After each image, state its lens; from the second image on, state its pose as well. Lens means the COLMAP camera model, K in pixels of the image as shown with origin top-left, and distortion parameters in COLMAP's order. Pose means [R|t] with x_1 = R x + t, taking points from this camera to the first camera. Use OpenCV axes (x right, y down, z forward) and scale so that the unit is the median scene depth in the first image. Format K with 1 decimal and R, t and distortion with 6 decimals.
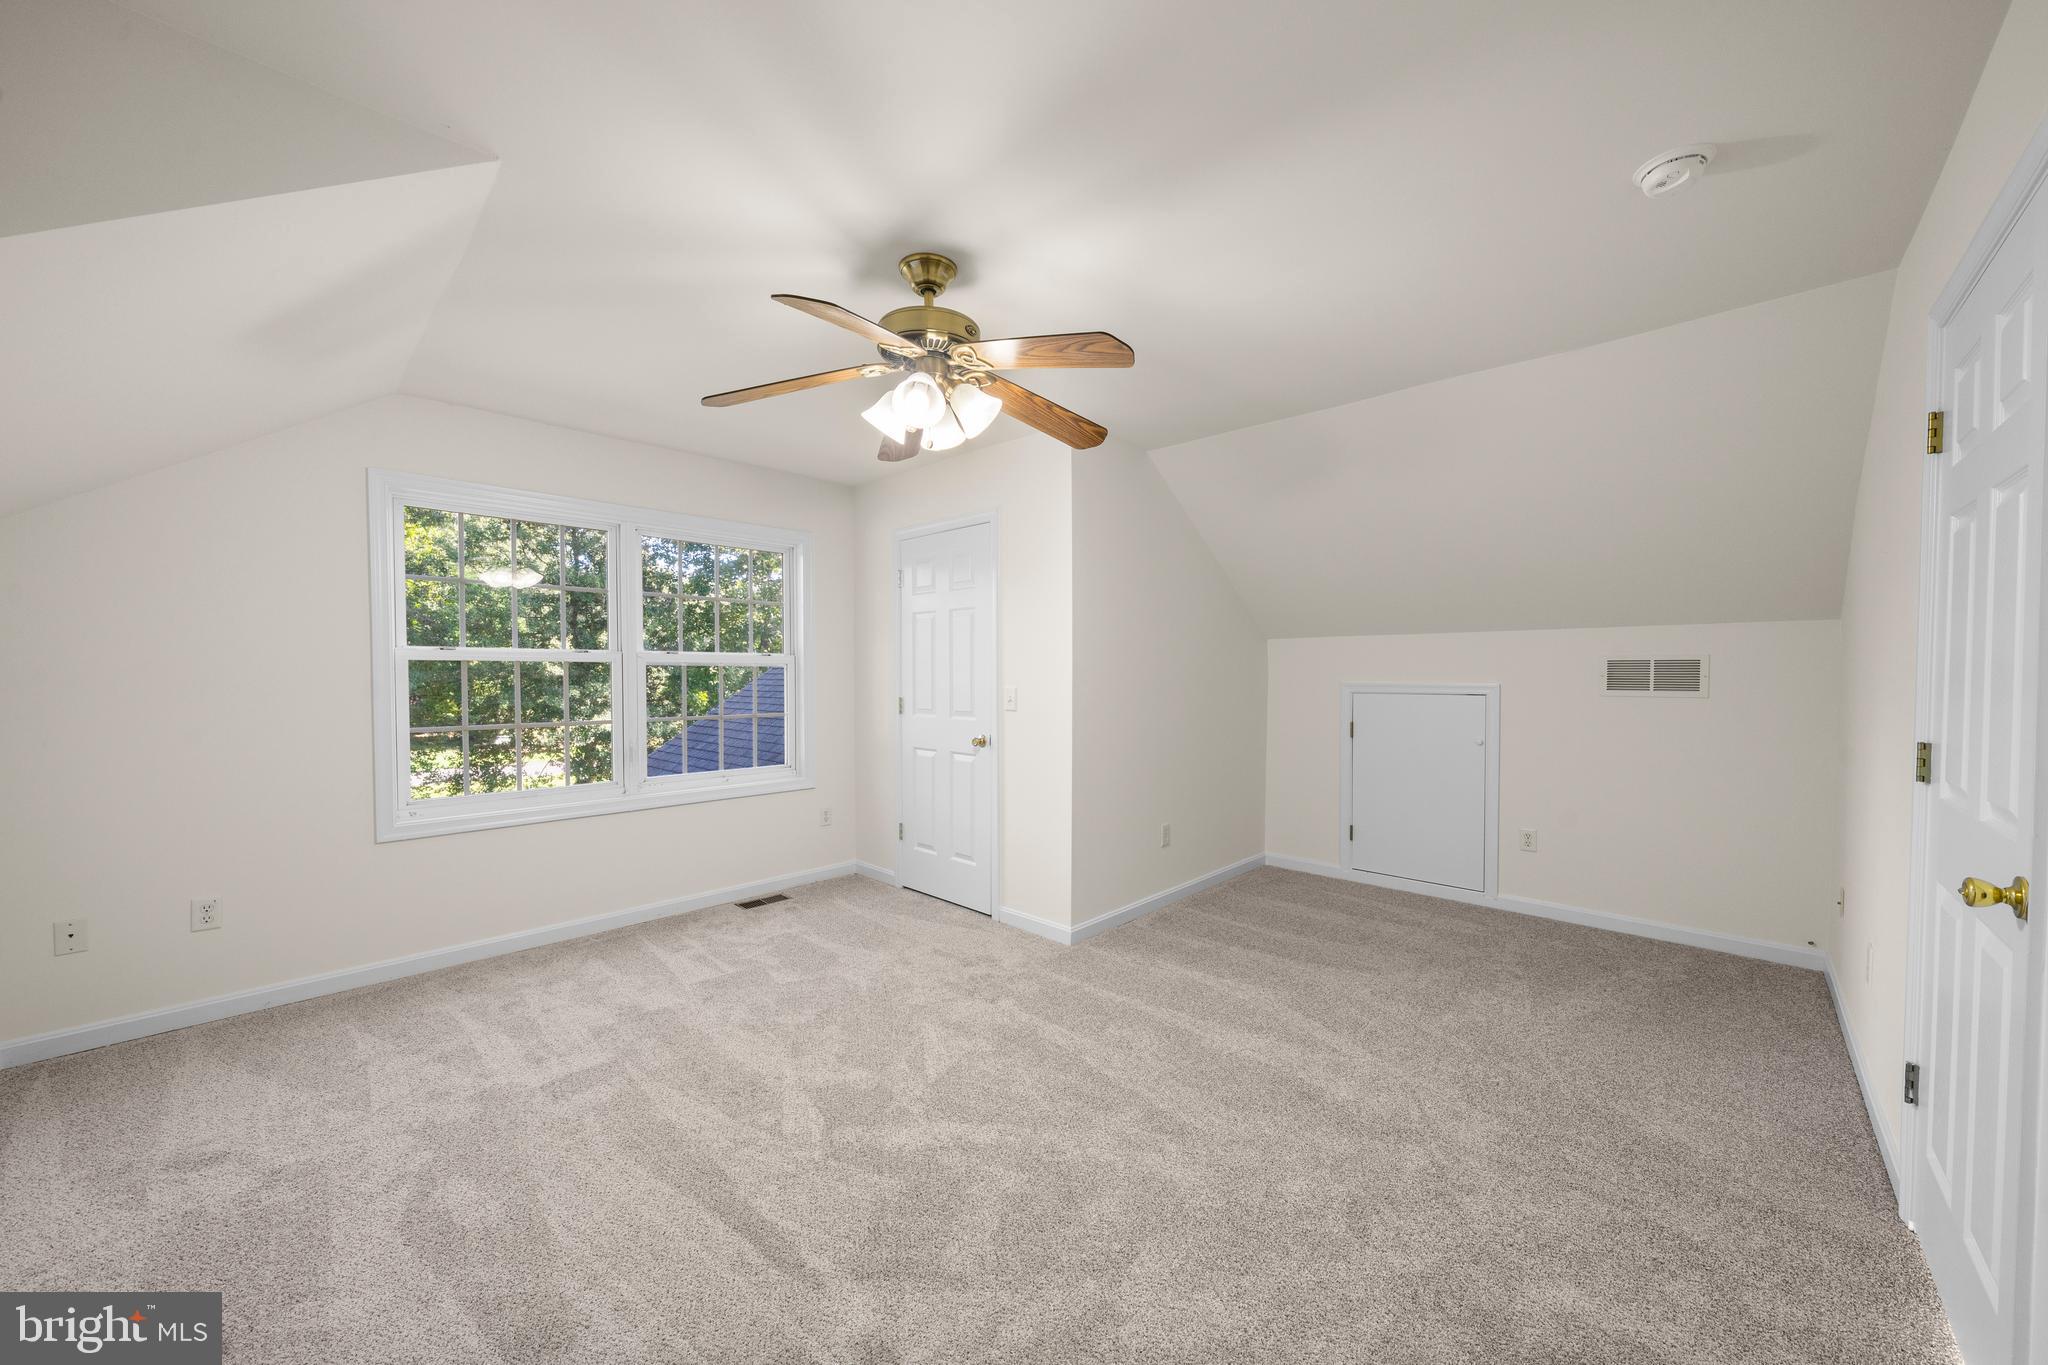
lens RADIAL K [[753.6, 0, 1024.0], [0, 753.6, 682.5], [0, 0, 1]] dist [-0.001751, -0.000187]
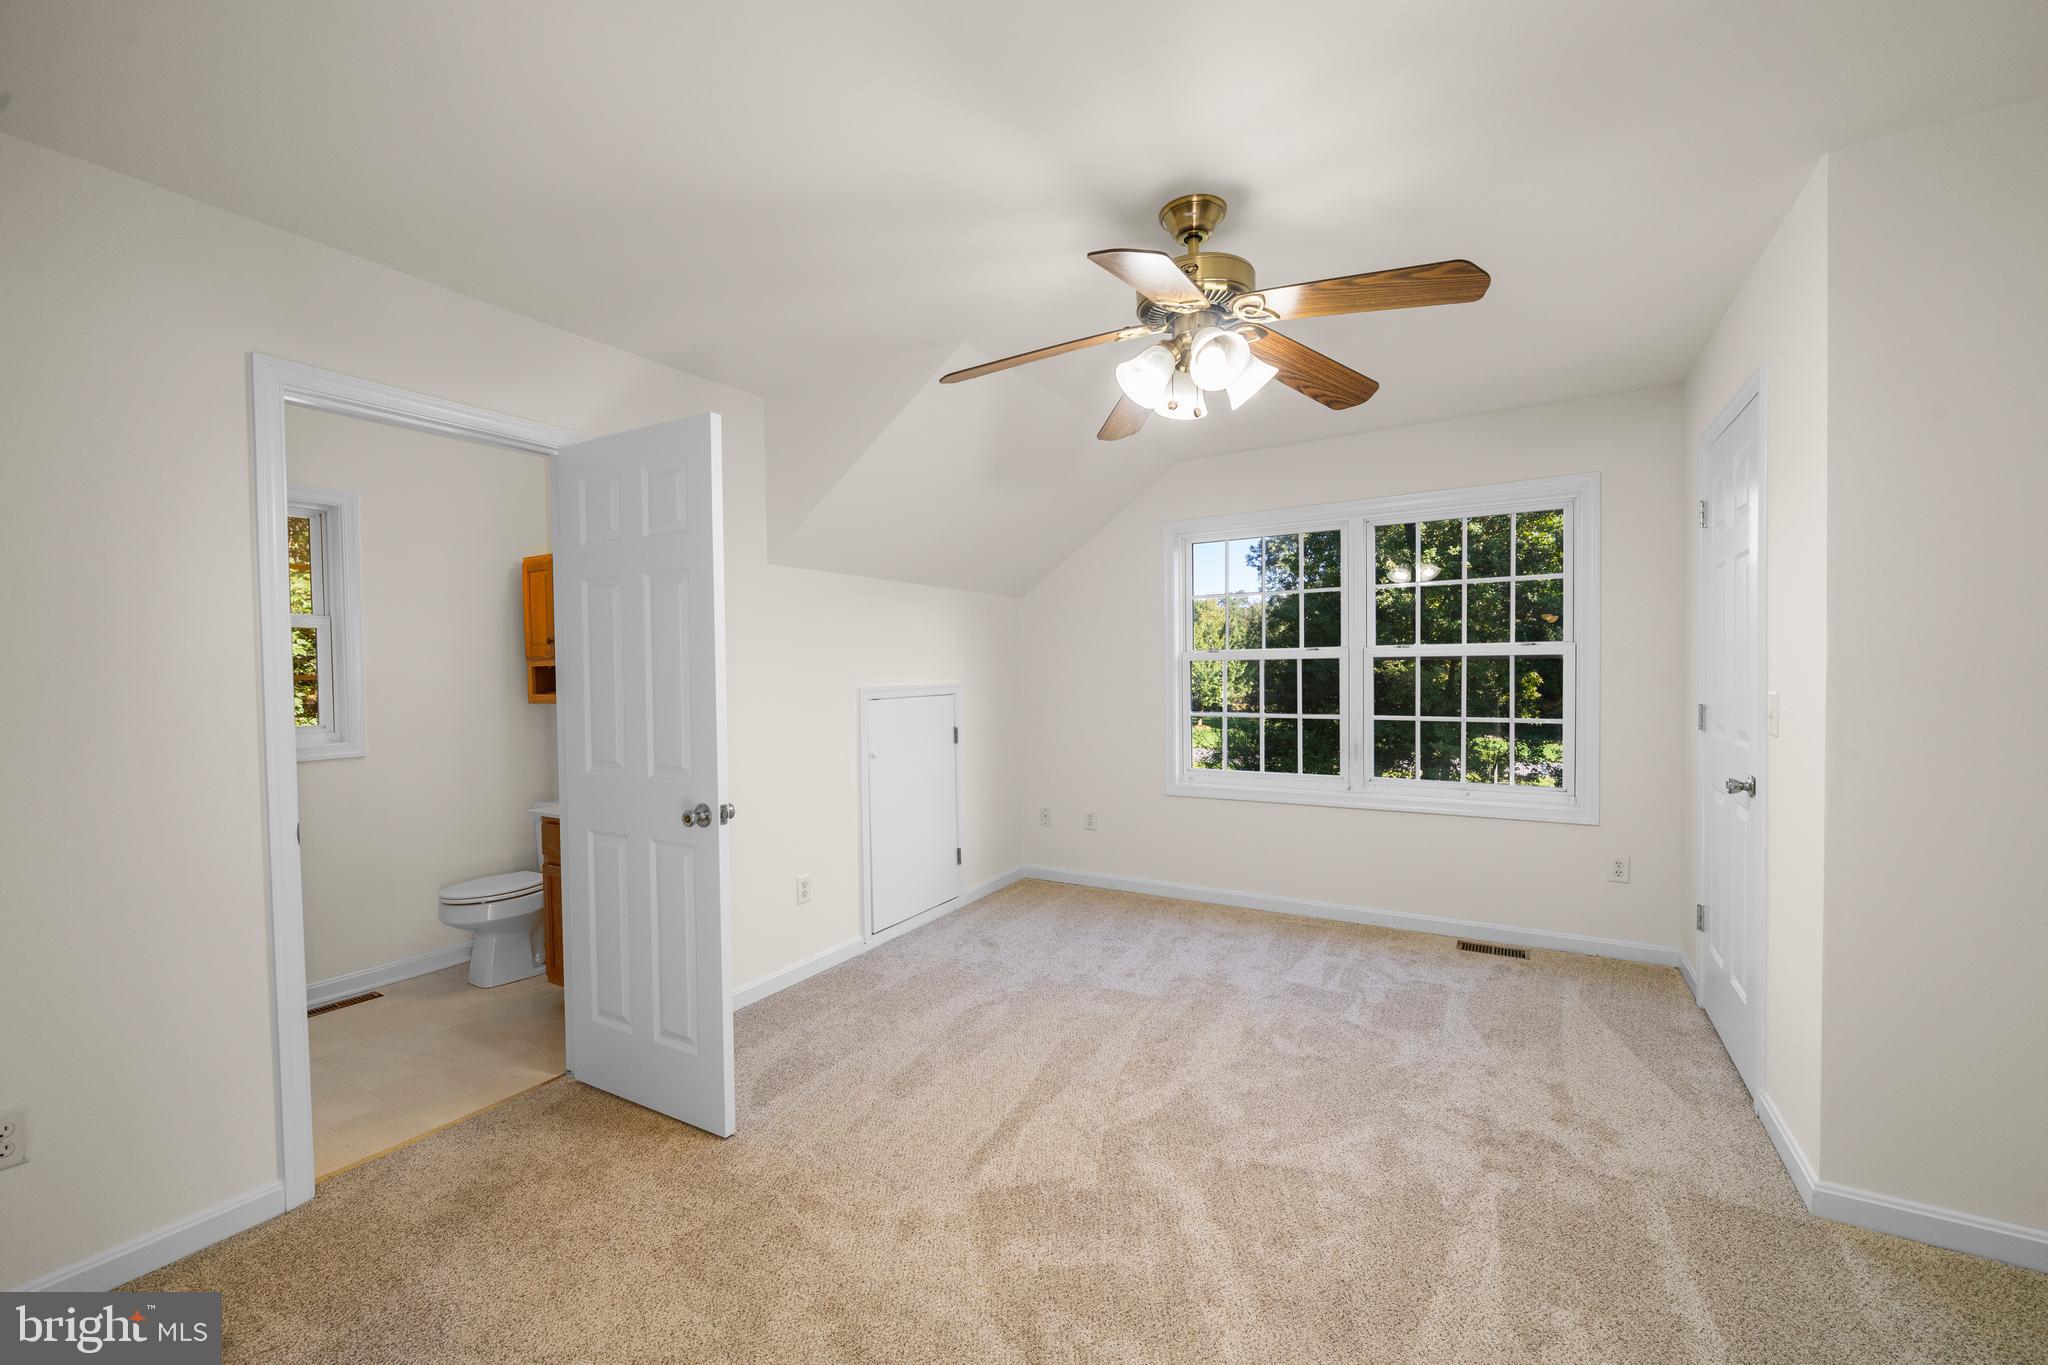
lens RADIAL K [[818.9, 0, 1024.0], [0, 818.9, 682.5], [0, 0, 1]] dist [0.001722, 0.000162]
pose [[0.202576, 0.008500, -0.979230, 0.555044], [0.000797, 0.999961, 0.008845, -0.007373], [0.979266, -0.002572, 0.202561, 0.440382]]
